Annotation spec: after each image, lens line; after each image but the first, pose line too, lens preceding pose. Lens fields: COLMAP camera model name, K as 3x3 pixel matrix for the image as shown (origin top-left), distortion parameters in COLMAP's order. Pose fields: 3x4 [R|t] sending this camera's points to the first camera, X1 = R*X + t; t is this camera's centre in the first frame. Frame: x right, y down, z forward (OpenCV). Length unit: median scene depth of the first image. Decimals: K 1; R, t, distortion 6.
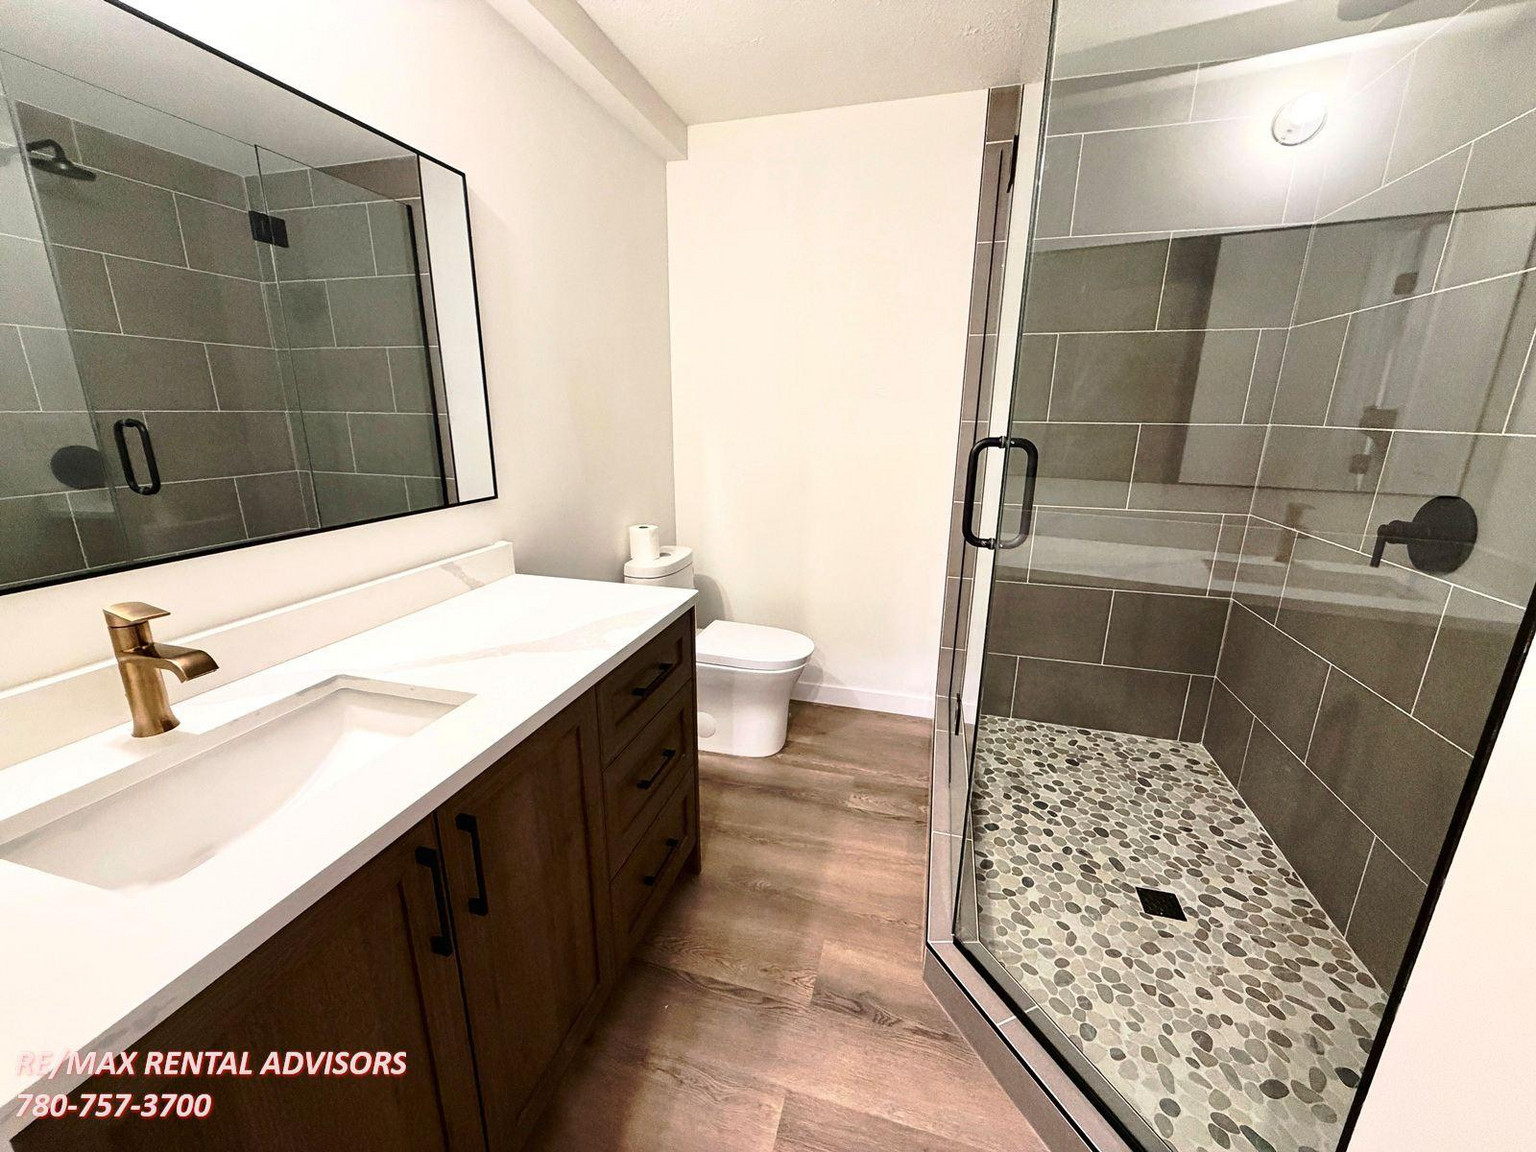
lens RADIAL K [[614.4, 0, 766.1], [0, 614.4, 576.1], [0, 0, 1]] dist [-0.002160, -0.000438]
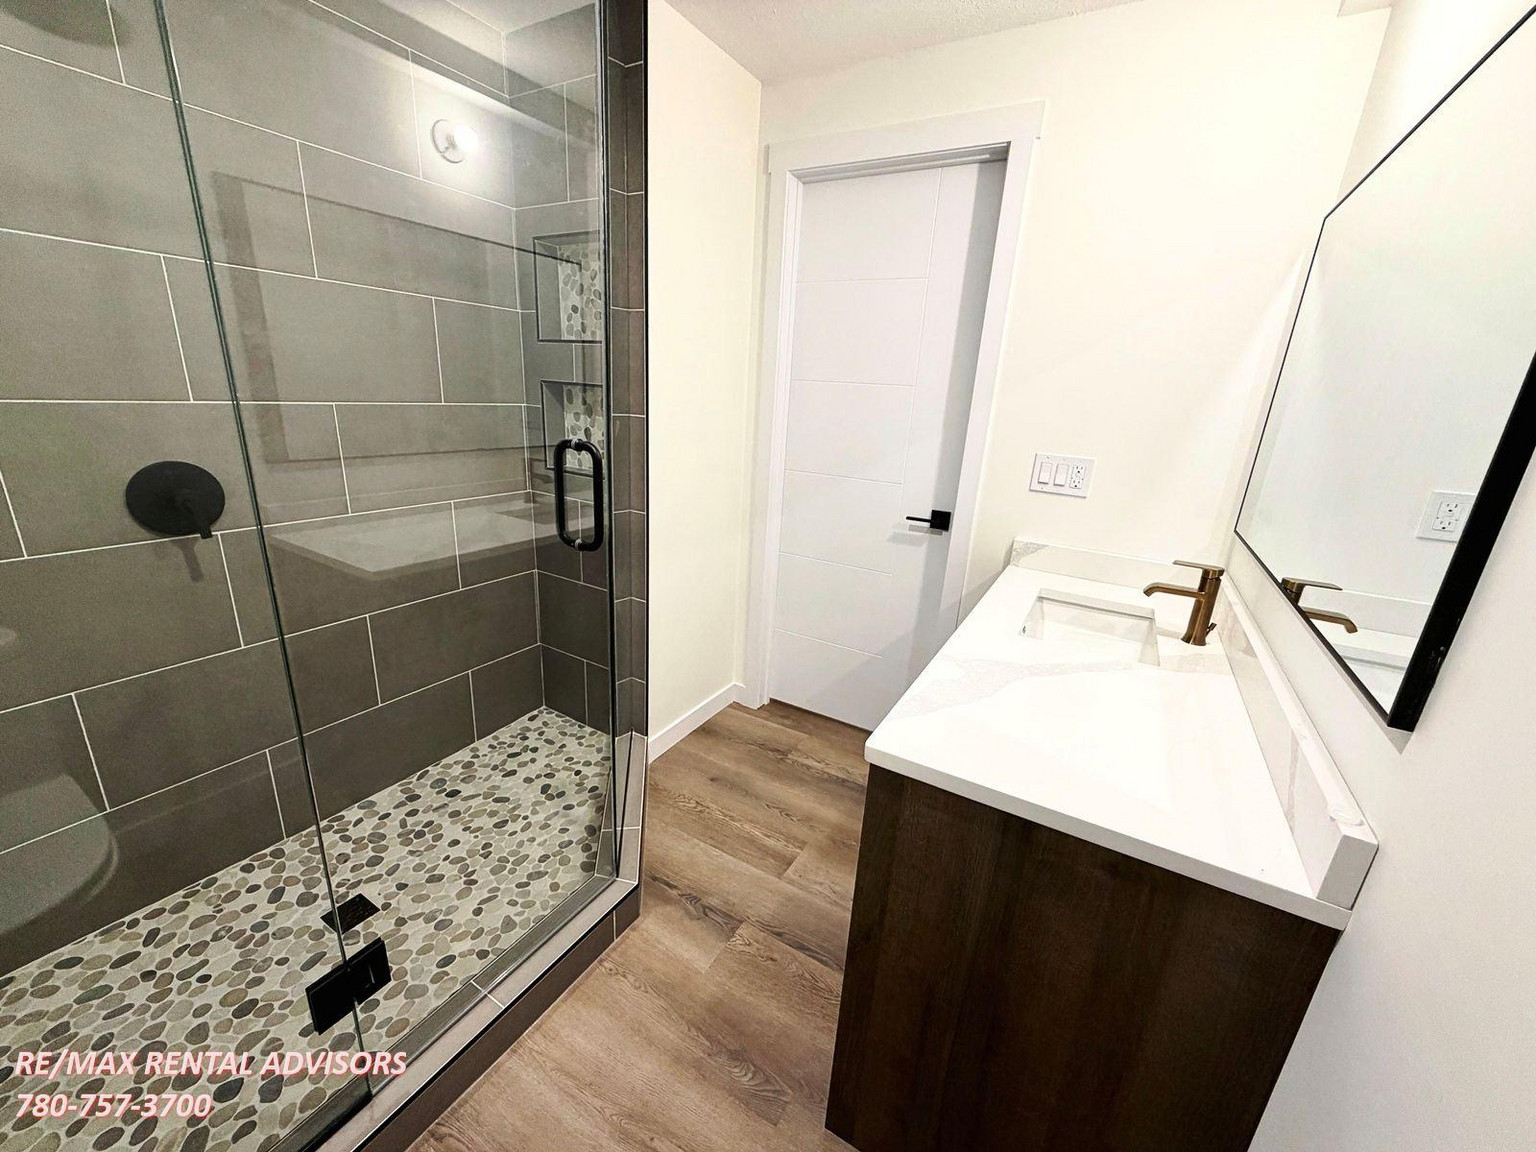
lens RADIAL K [[614.4, 0, 764.5], [0, 614.4, 578.8], [0, 0, 1]] dist [-0.002160, -0.000438]
pose [[-0.965130, -0.132838, 0.225562, -0.127454], [0.006364, 0.849516, 0.527525, -0.425821], [-0.261694, 0.510566, -0.819048, 1.419733]]
